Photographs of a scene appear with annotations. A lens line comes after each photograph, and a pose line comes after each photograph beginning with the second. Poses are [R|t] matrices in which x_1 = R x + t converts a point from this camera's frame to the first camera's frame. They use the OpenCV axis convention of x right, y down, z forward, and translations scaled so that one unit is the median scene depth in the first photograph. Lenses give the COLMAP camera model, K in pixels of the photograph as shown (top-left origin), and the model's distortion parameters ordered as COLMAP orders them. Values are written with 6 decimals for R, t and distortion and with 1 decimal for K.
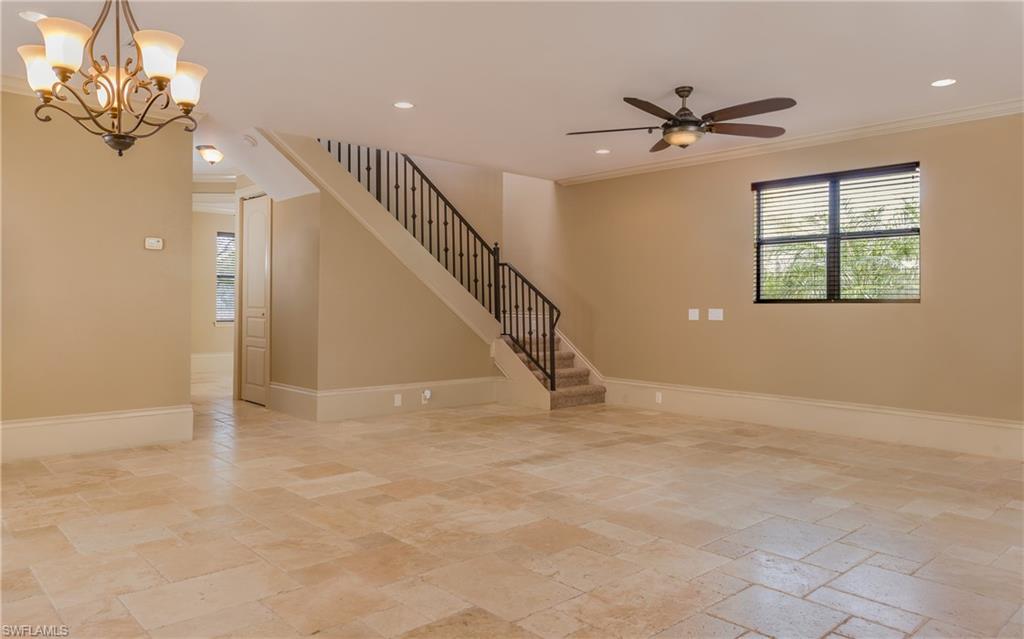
lens RADIAL K [[708.2, 0, 491.6], [0, 708.2, 300.1], [0, 0, 1]] dist [-0.004894, -0.006575]
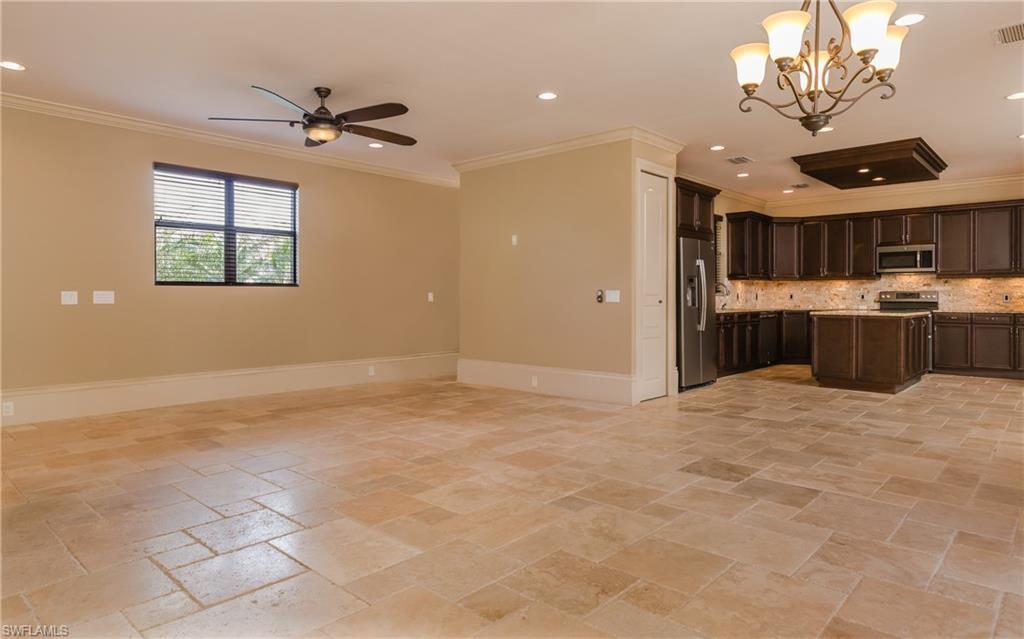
lens RADIAL K [[619.1, 0, 512.0], [0, 619.1, 319.5], [0, 0, 1]] dist [0.007546, 0.001393]
pose [[-0.117060, -0.042555, 0.992213, -0.892026], [-0.008341, 0.999088, 0.041866, 0.019266], [-0.993090, -0.003375, -0.117308, 0.999123]]
